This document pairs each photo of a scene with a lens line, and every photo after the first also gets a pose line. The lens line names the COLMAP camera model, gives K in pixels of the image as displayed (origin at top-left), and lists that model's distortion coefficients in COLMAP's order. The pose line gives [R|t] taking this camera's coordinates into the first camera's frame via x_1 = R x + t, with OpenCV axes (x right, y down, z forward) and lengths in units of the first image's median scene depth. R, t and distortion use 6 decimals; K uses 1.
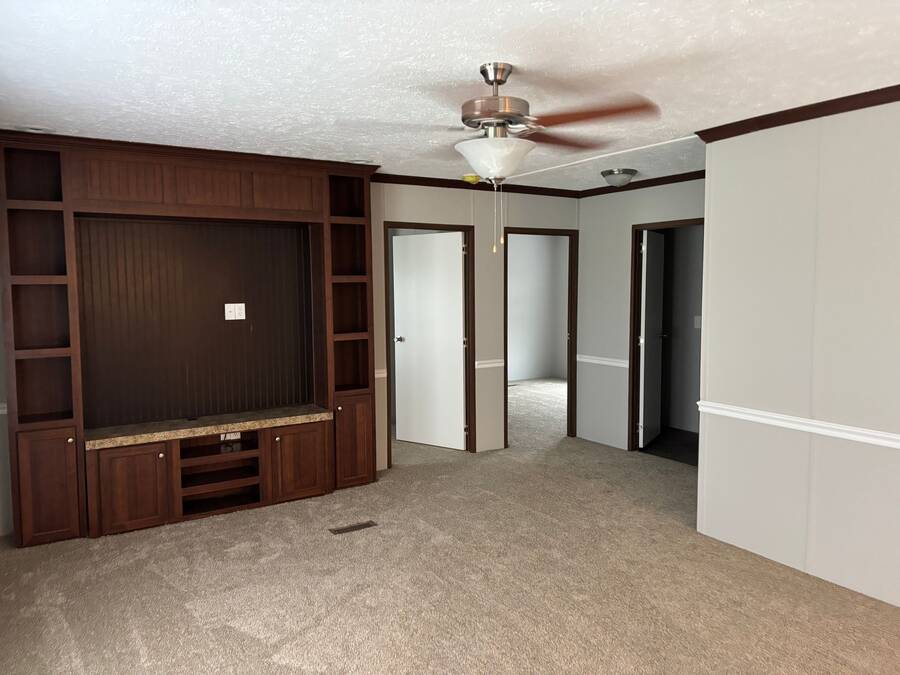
lens RADIAL K [[676.9, 0, 451.7], [0, 676.9, 331.1], [0, 0, 1]] dist [0.064080, -0.065506]
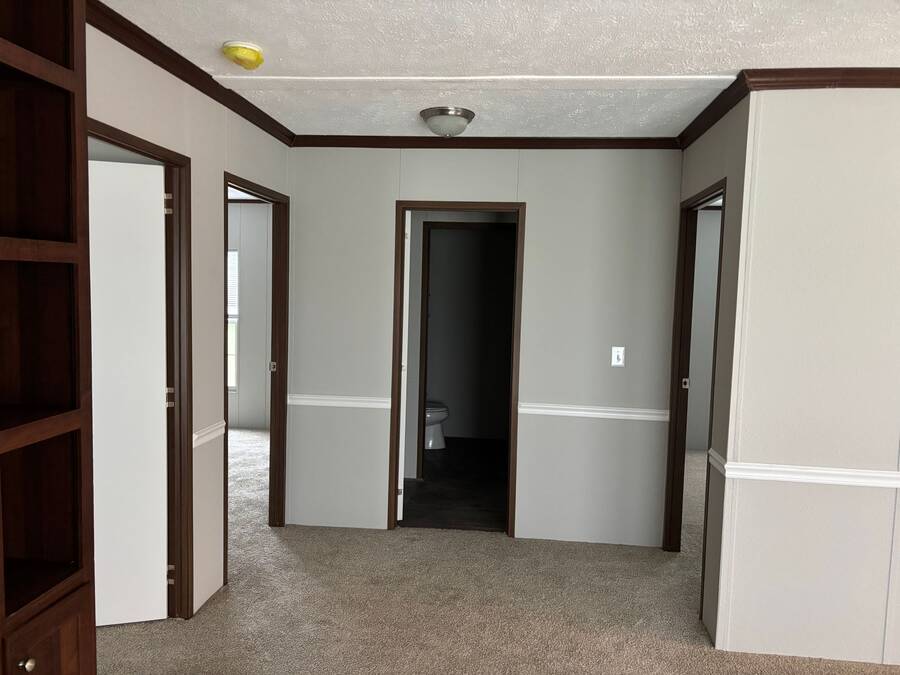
lens RADIAL K [[676.9, 0, 453.9], [0, 676.9, 336.3], [0, 0, 1]] dist [0.064080, -0.065506]
pose [[0.619749, -0.031386, 0.784172, -0.293430], [0.024999, 0.999482, 0.020246, -0.039353], [-0.784402, 0.007056, 0.620213, 0.663838]]
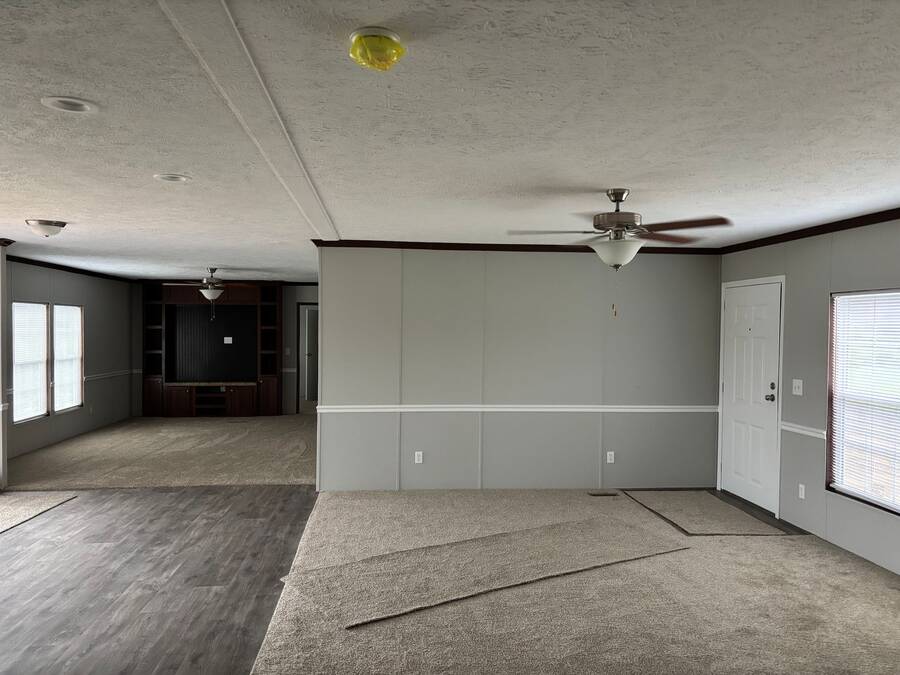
lens RADIAL K [[676.9, 0, 439.2], [0, 676.9, 338.1], [0, 0, 1]] dist [0.064080, -0.065506]
pose [[0.885704, 0.016768, -0.463948, 1.526794], [-0.043700, 0.997922, -0.047360, 0.047738], [0.462190, 0.062221, 0.884595, -0.855159]]
